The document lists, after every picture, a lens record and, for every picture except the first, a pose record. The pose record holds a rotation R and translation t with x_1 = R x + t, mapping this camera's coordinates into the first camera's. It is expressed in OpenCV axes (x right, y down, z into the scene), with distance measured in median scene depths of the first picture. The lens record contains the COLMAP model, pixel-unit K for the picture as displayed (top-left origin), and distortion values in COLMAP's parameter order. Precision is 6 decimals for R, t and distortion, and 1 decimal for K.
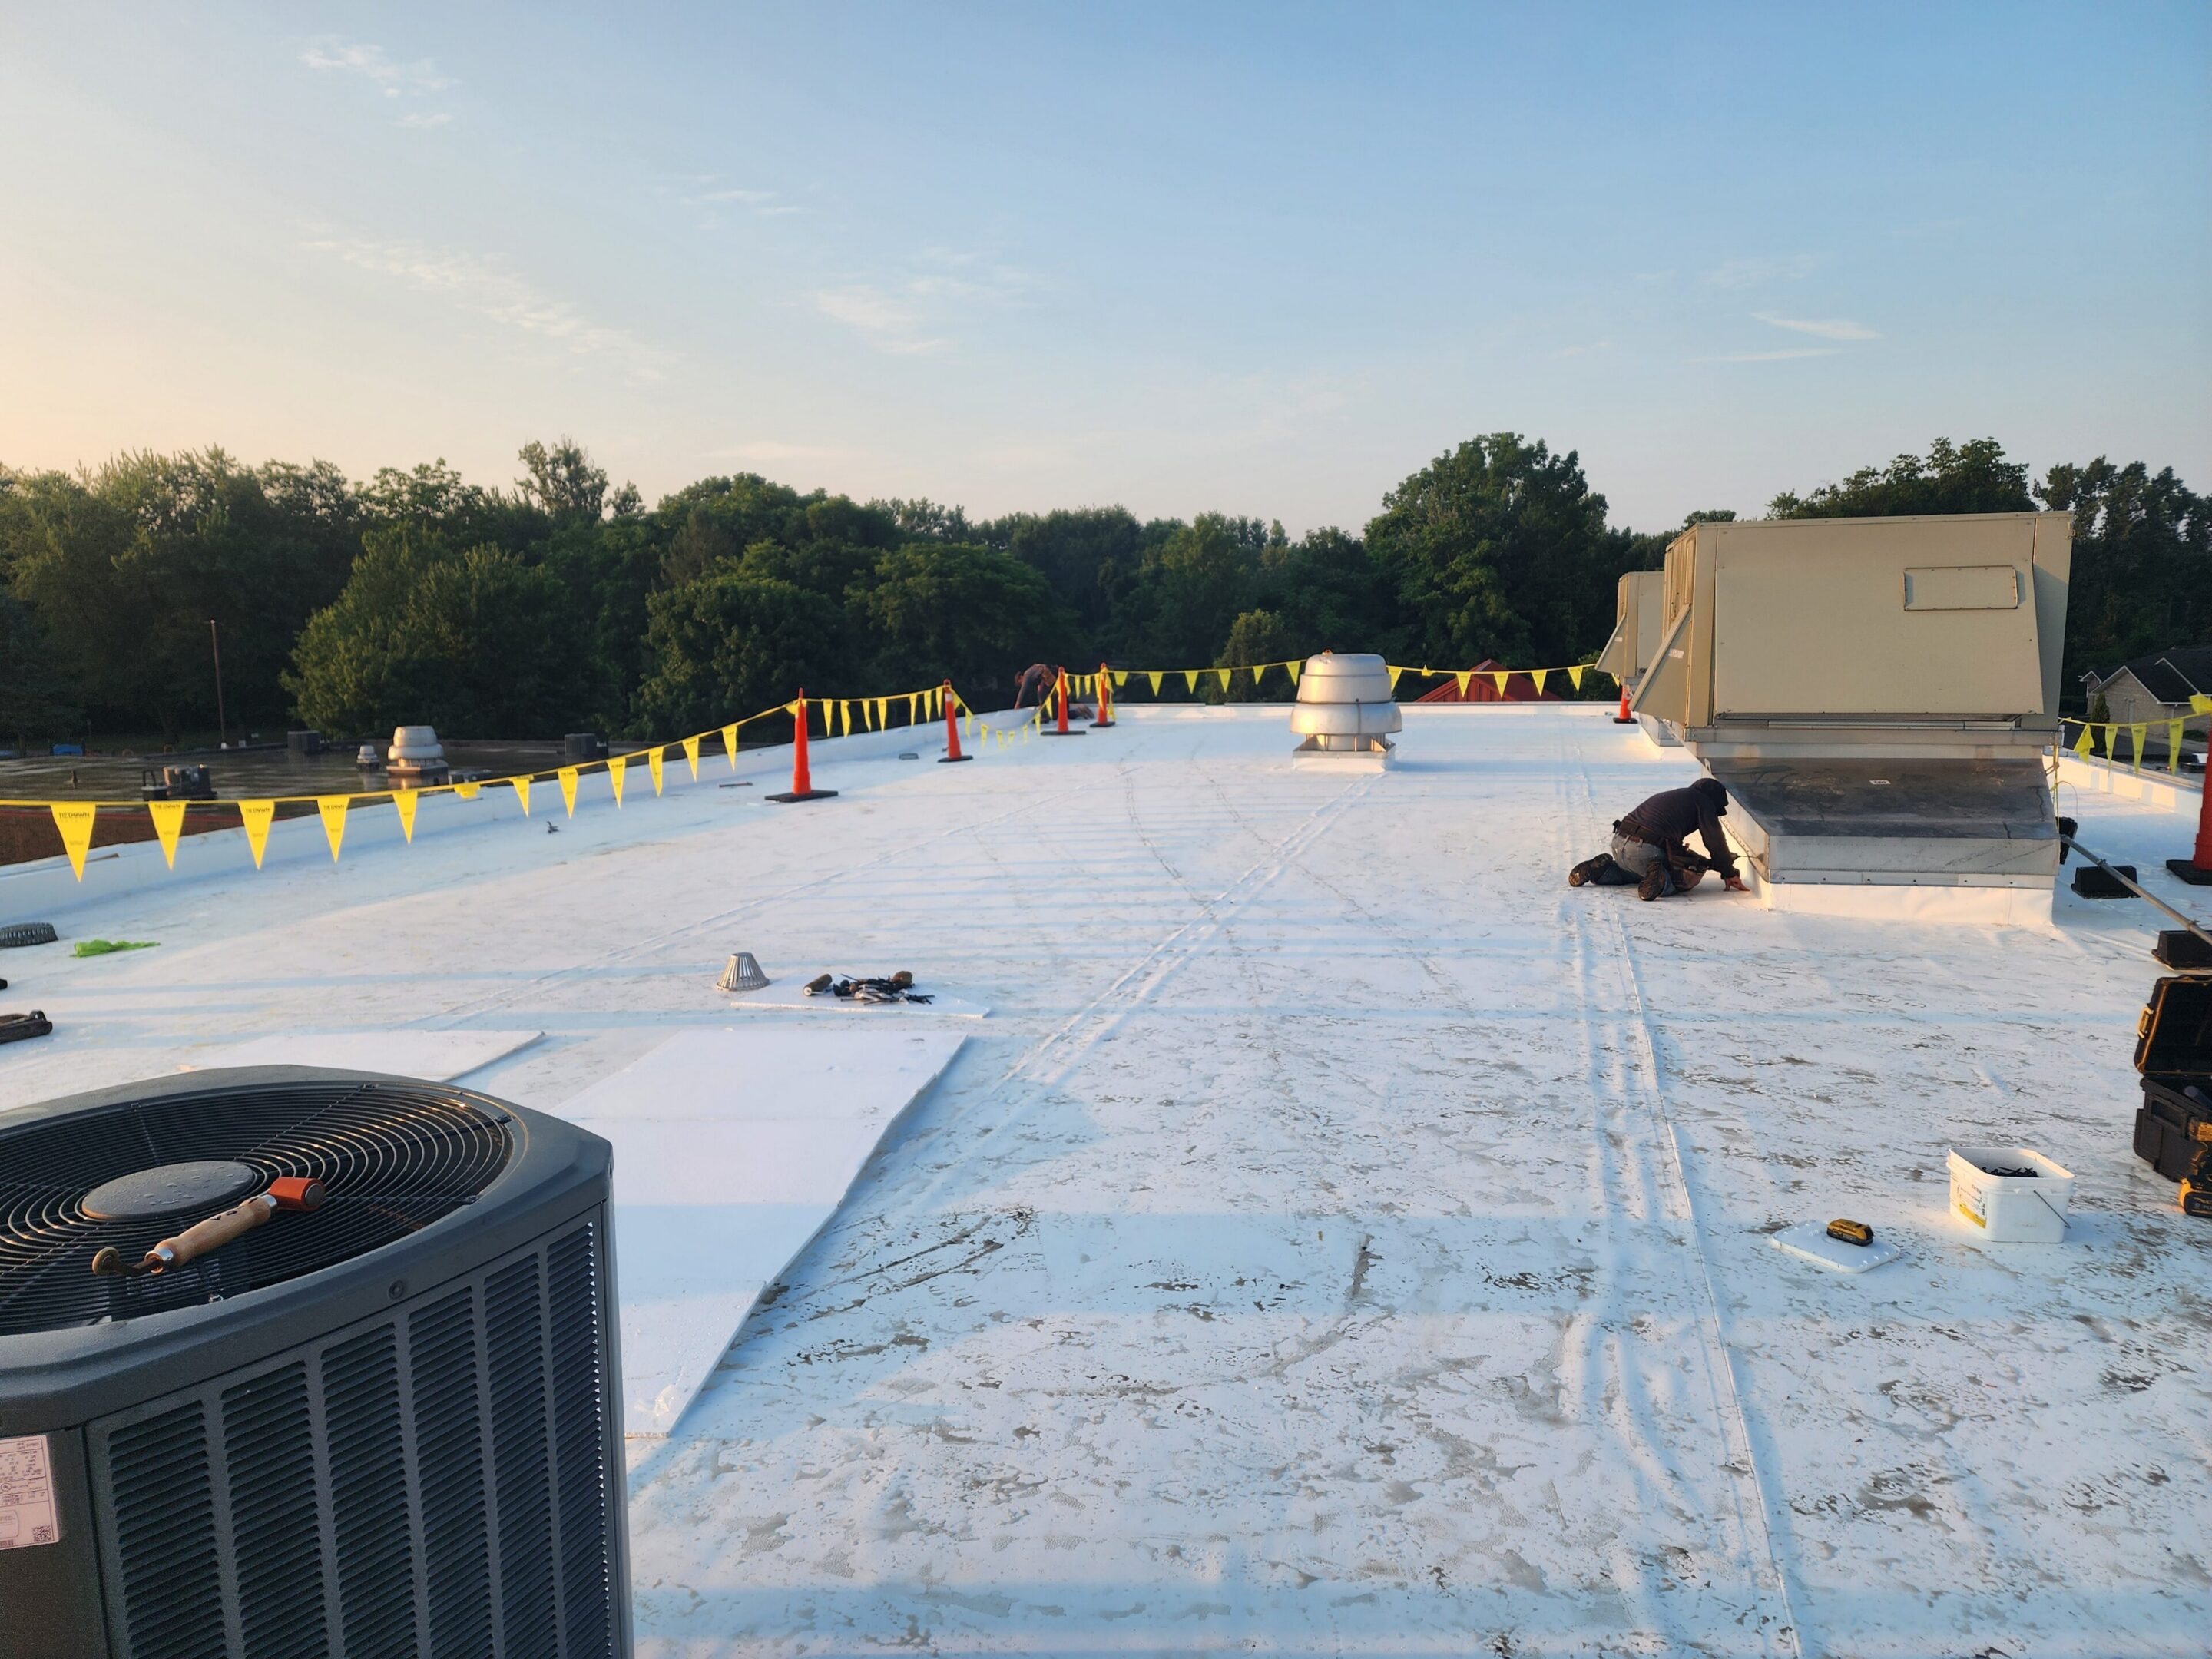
lens RADIAL K [[1623.4, 0, 1118.2], [0, 1623.4, 811.2], [0, 0, 1]] dist [0.189174, -0.206396]
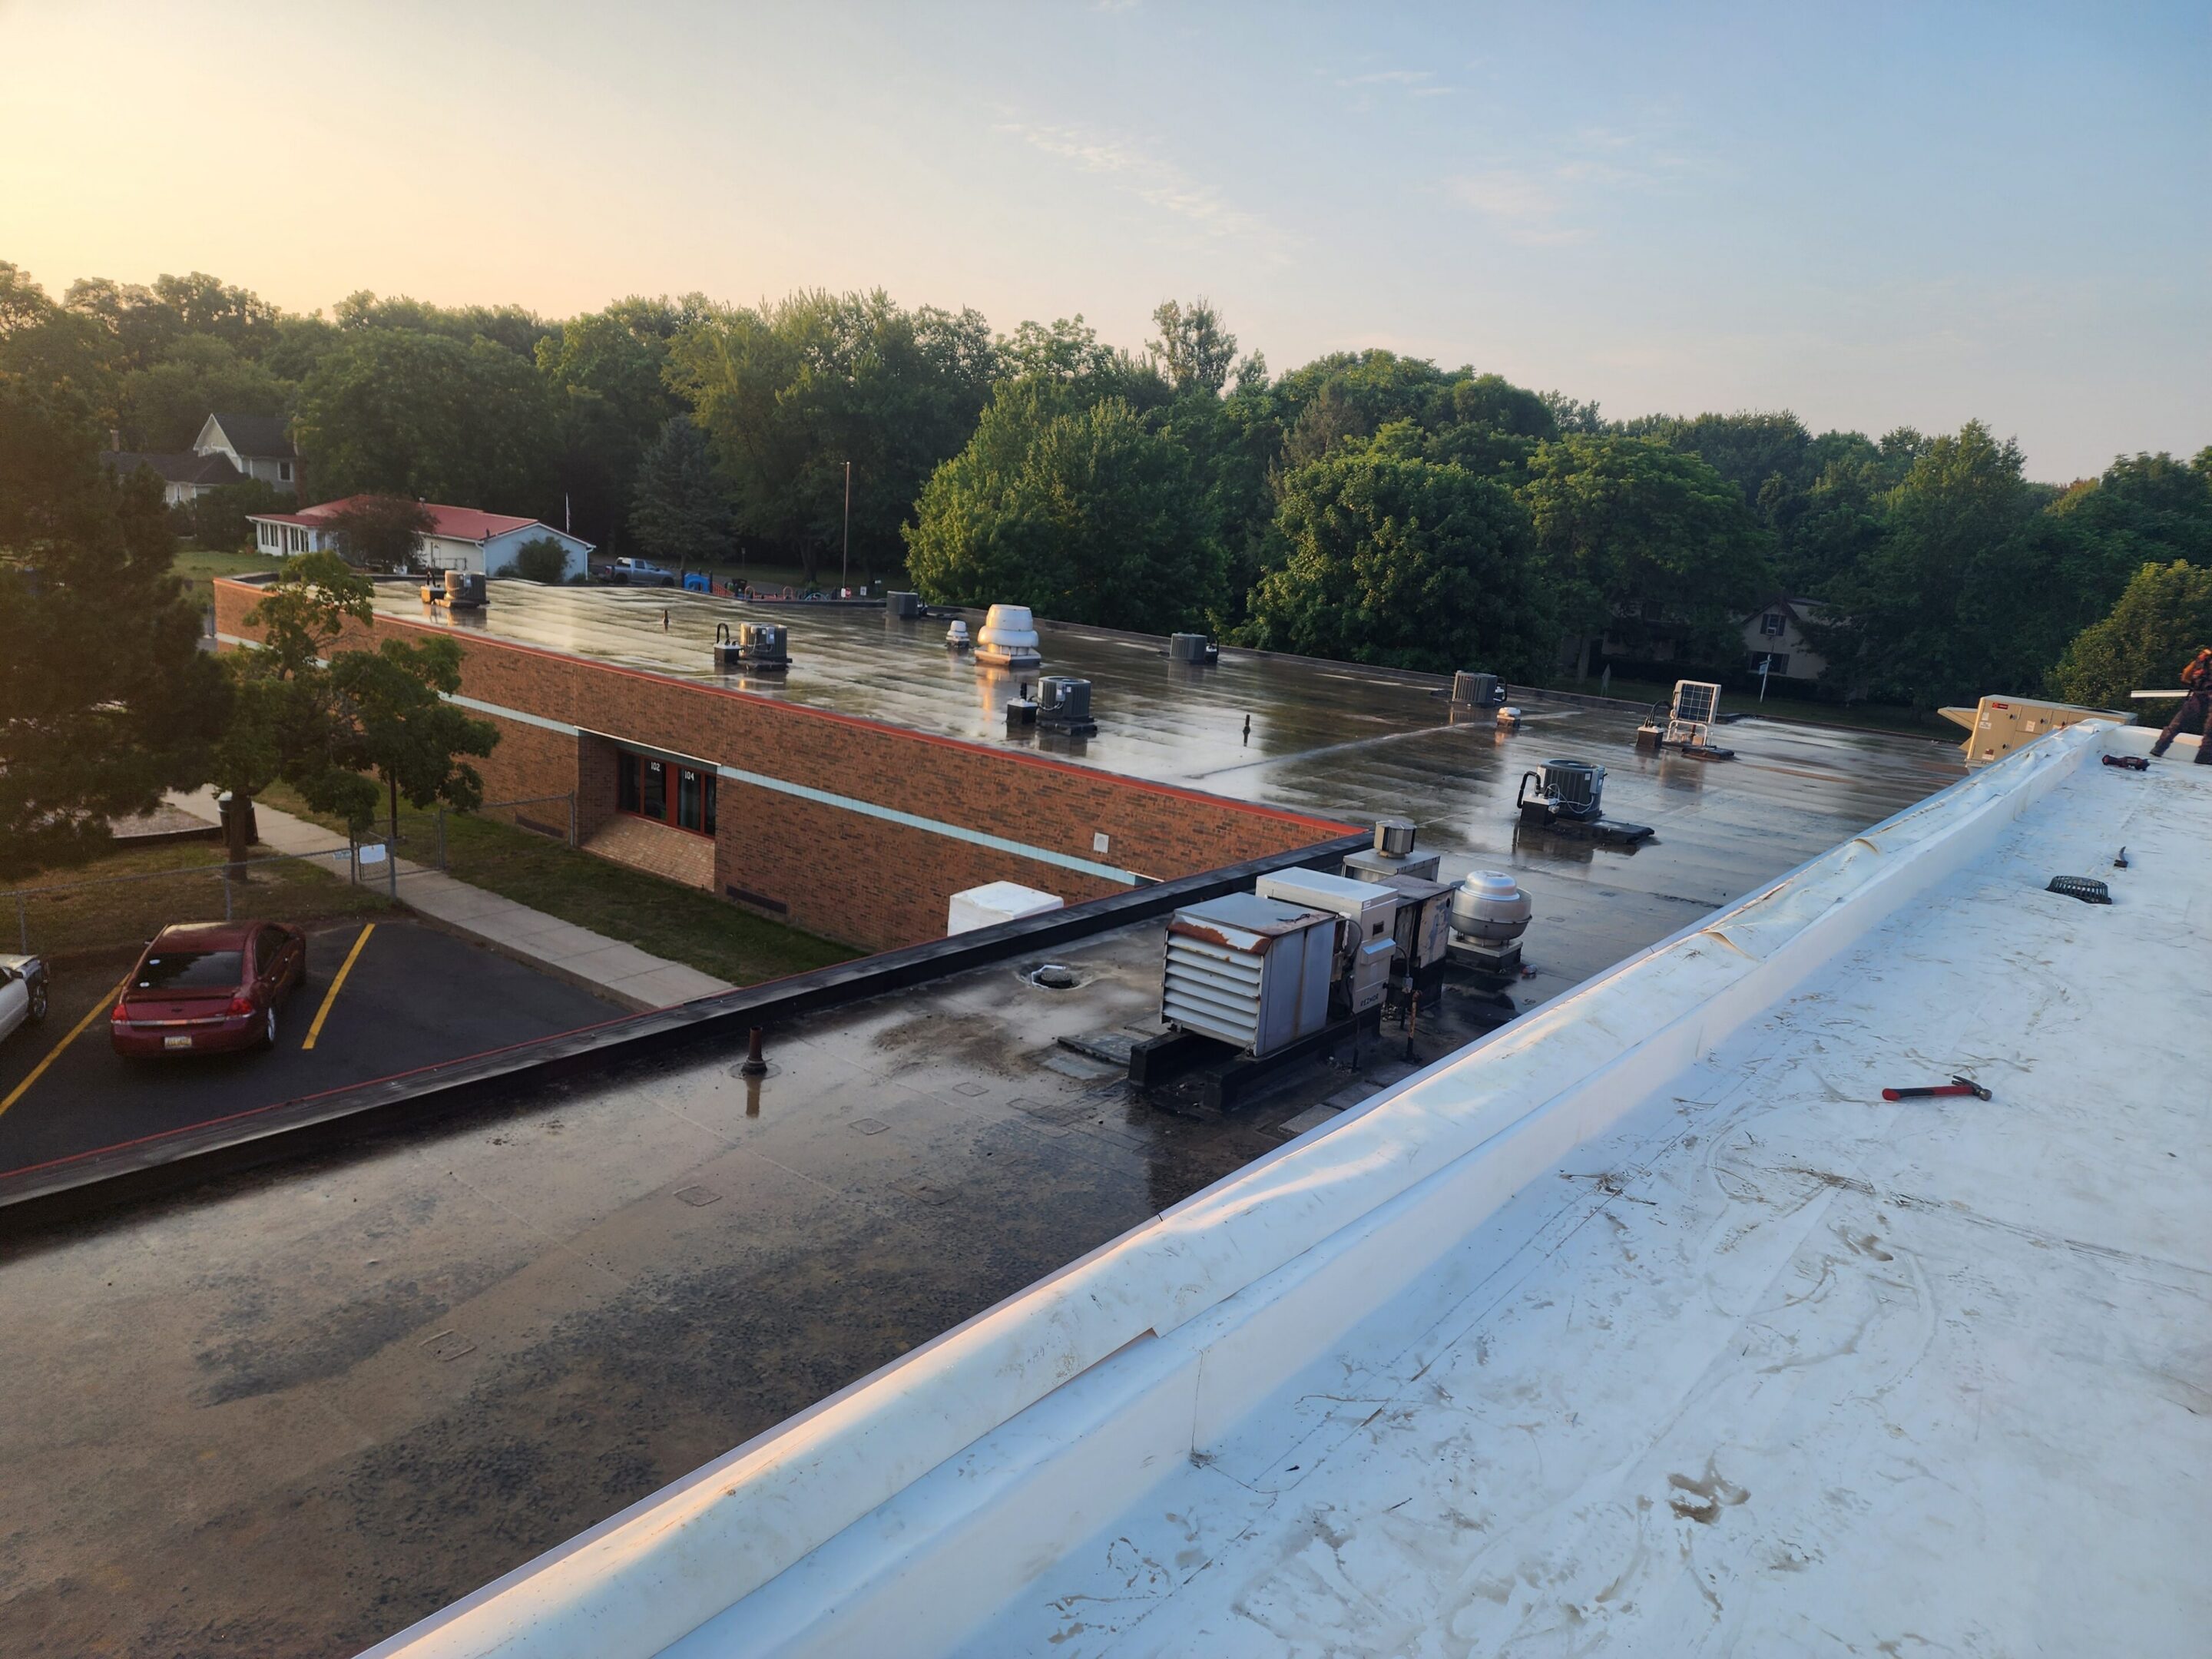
lens RADIAL K [[1623.4, 0, 1118.2], [0, 1623.4, 811.2], [0, 0, 1]] dist [0.189174, -0.206396]
pose [[0.936204, 0.157630, -0.314124, -0.048388], [-0.138320, 0.986904, 0.082993, -0.011608], [0.323093, -0.034249, 0.945747, 0.118006]]
